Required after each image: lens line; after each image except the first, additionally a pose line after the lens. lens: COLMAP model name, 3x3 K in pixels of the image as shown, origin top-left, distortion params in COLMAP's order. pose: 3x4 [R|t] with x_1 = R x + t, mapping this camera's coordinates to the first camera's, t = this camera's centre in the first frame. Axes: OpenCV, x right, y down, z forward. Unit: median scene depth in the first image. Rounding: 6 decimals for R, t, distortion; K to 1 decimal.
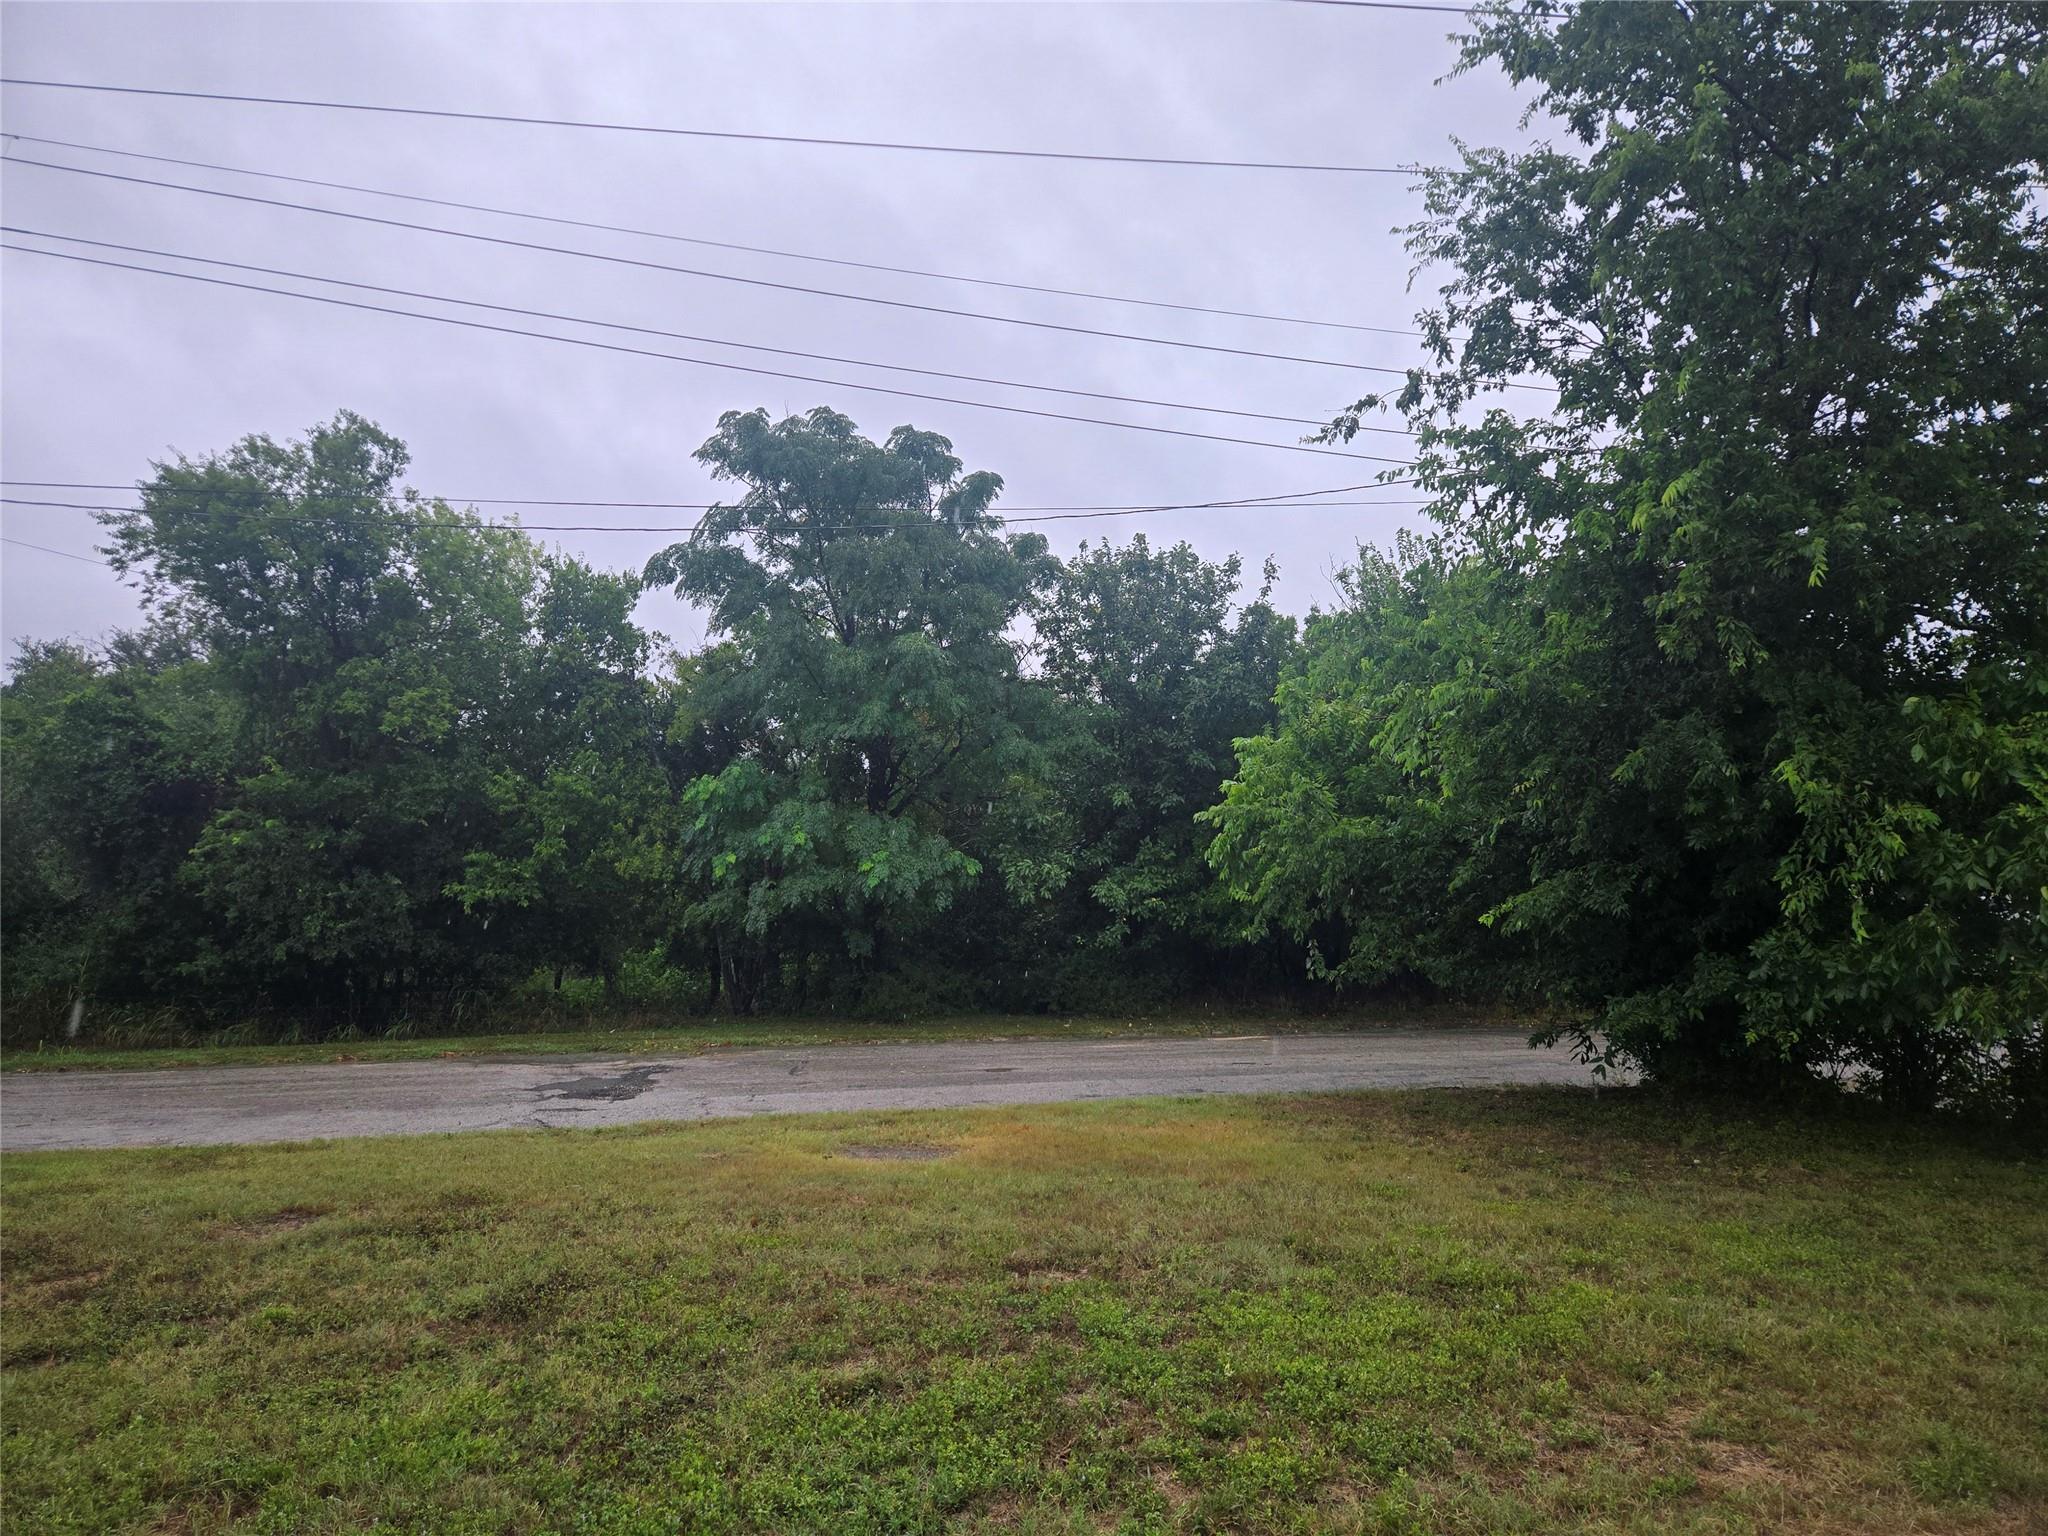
lens RADIAL K [[1369.4, 0, 1017.9], [0, 1369.4, 749.1], [0, 0, 1]] dist [0.075080, -0.062888]
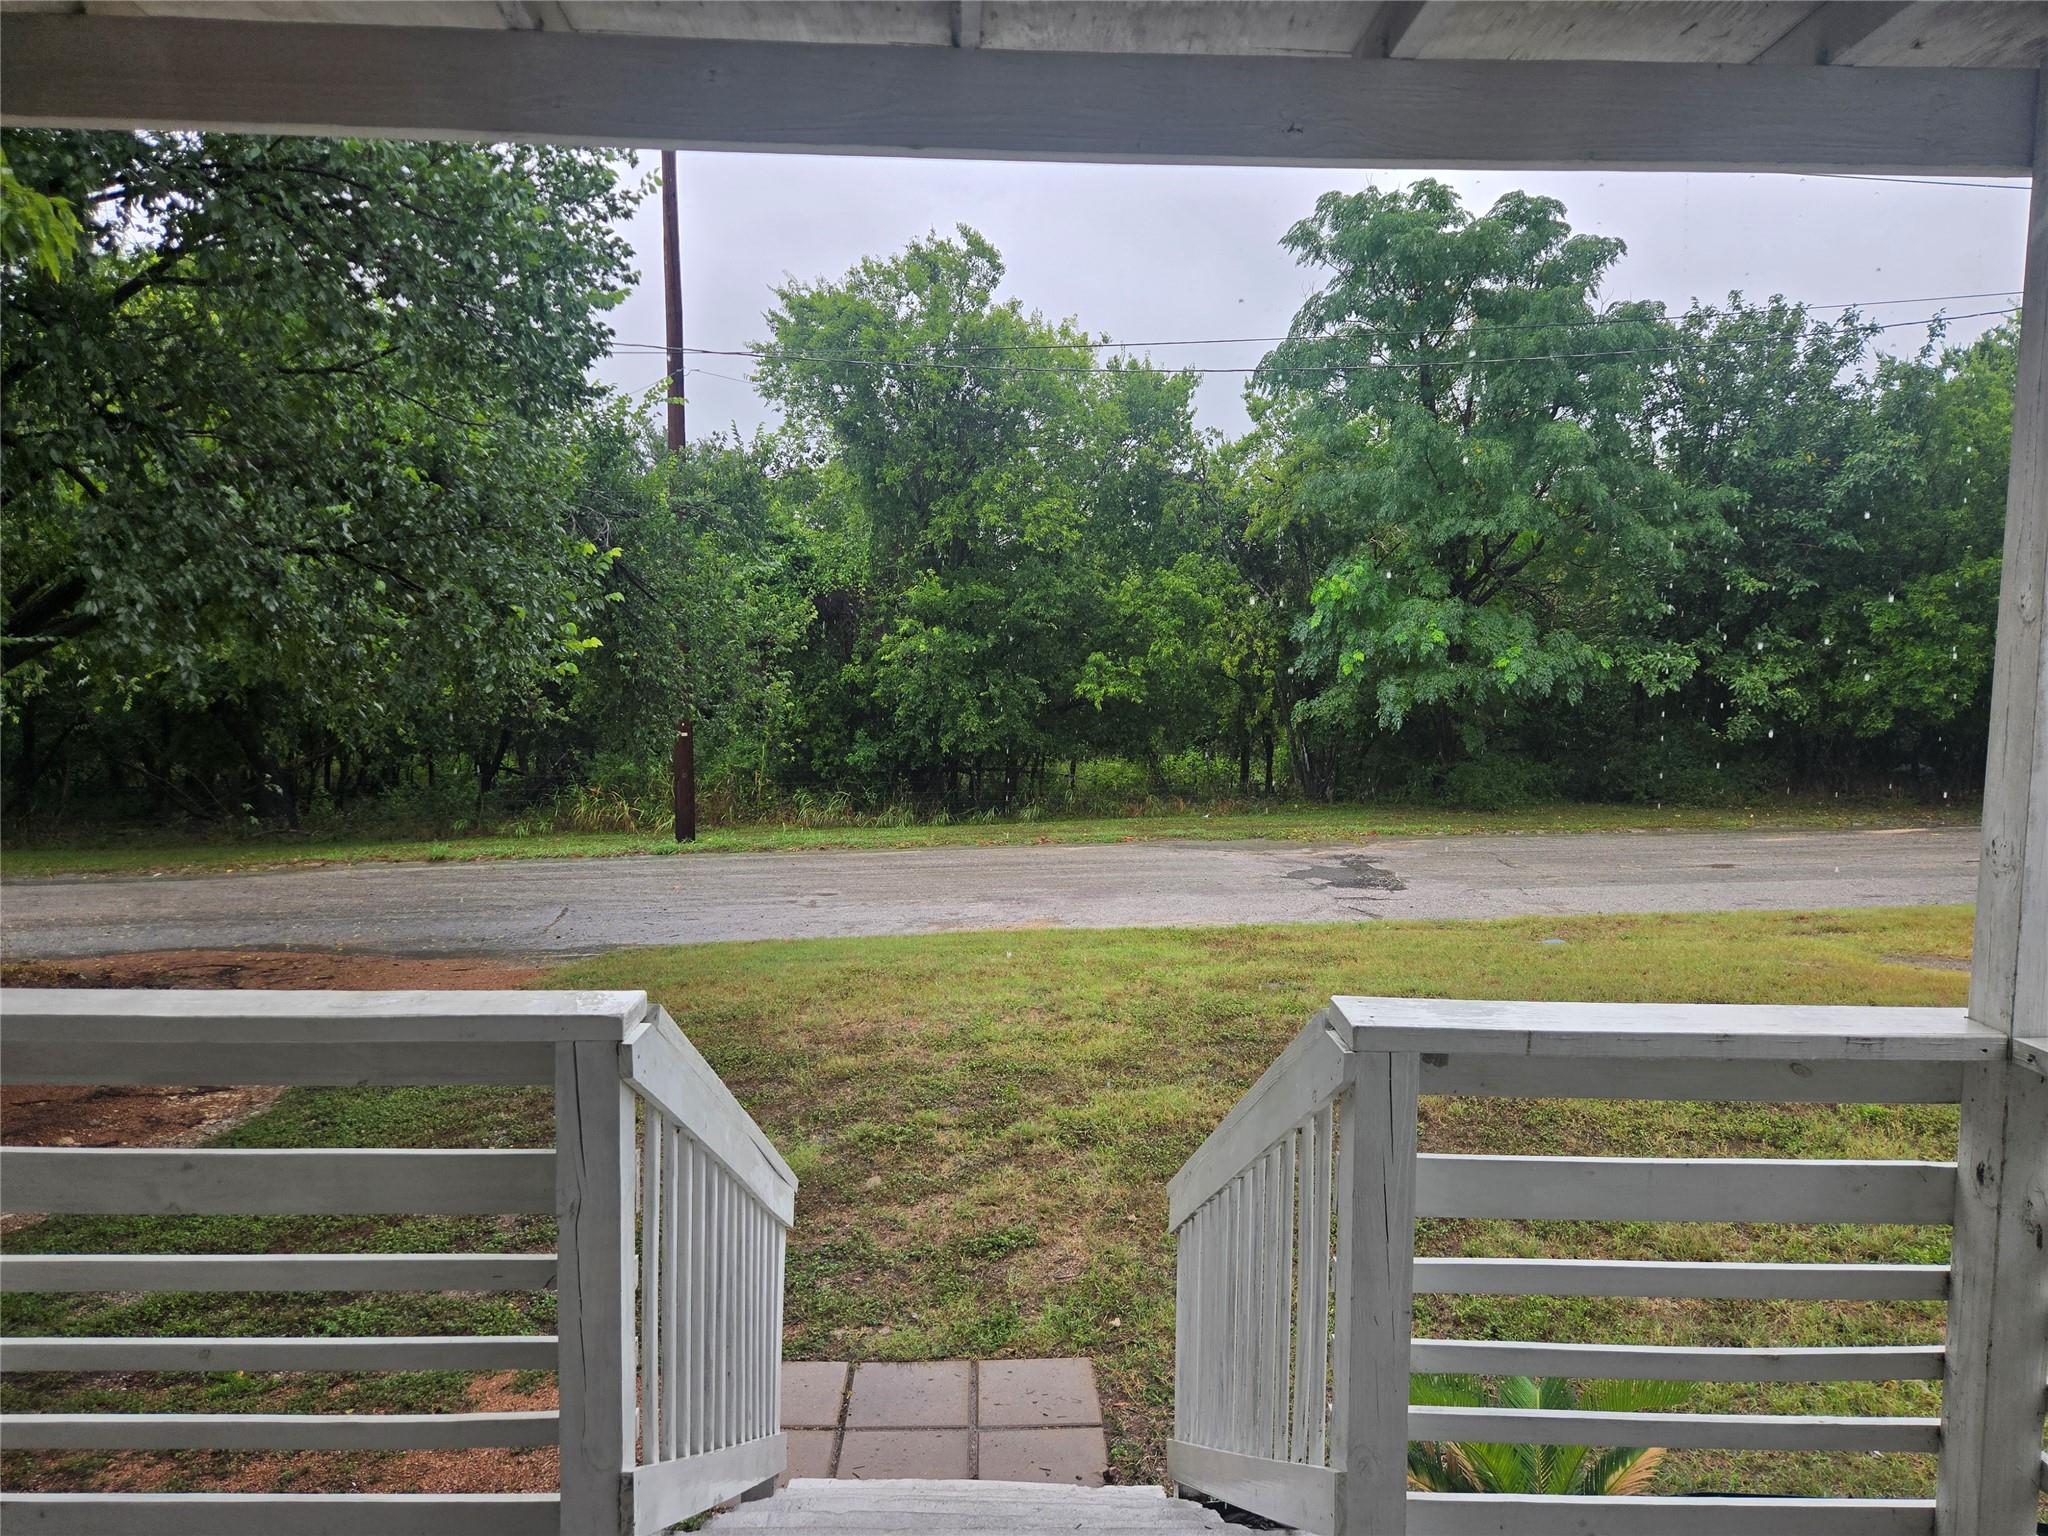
lens RADIAL K [[1367.0, 0, 1018.8], [0, 1367.0, 755.4], [0, 0, 1]] dist [0.080291, -0.078321]
pose [[0.984382, -0.002471, -0.176030, -0.268141], [0.032911, 0.984857, 0.170217, -0.029964], [0.172944, -0.173352, 0.969556, -0.052340]]
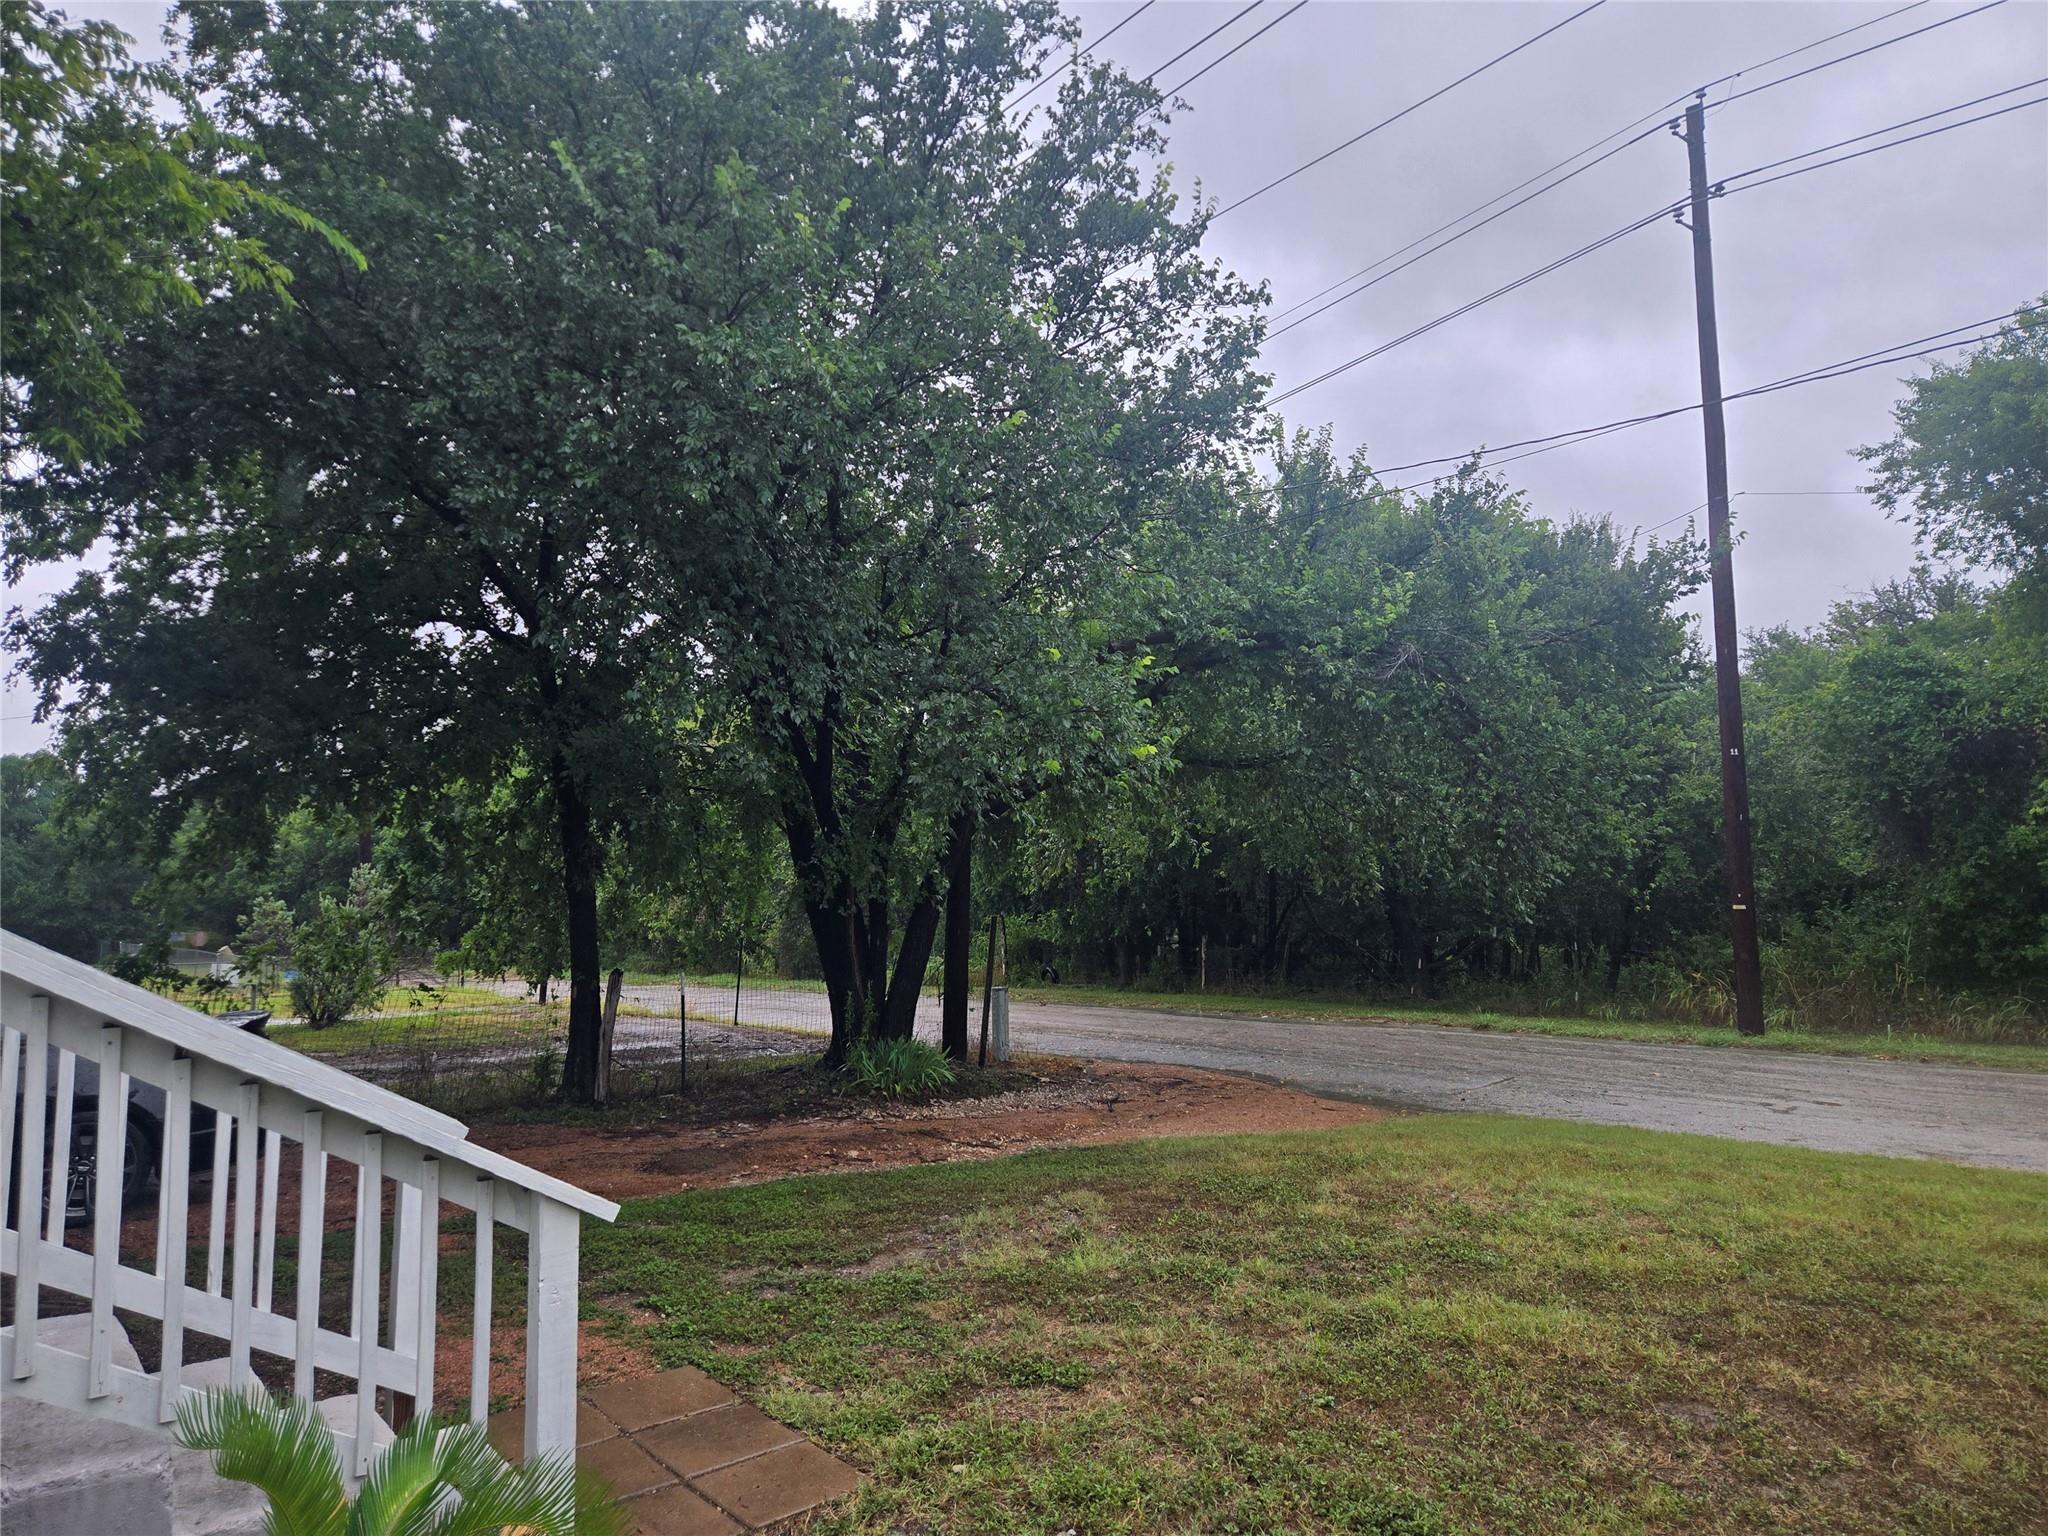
lens RADIAL K [[1367.0, 0, 1018.8], [0, 1367.0, 755.4], [0, 0, 1]] dist [0.080291, -0.078321]
pose [[0.457961, -0.092009, -0.884198, -0.122444], [0.105512, 0.993225, -0.048705, 0.016142], [0.882688, -0.070989, 0.464566, 0.079882]]
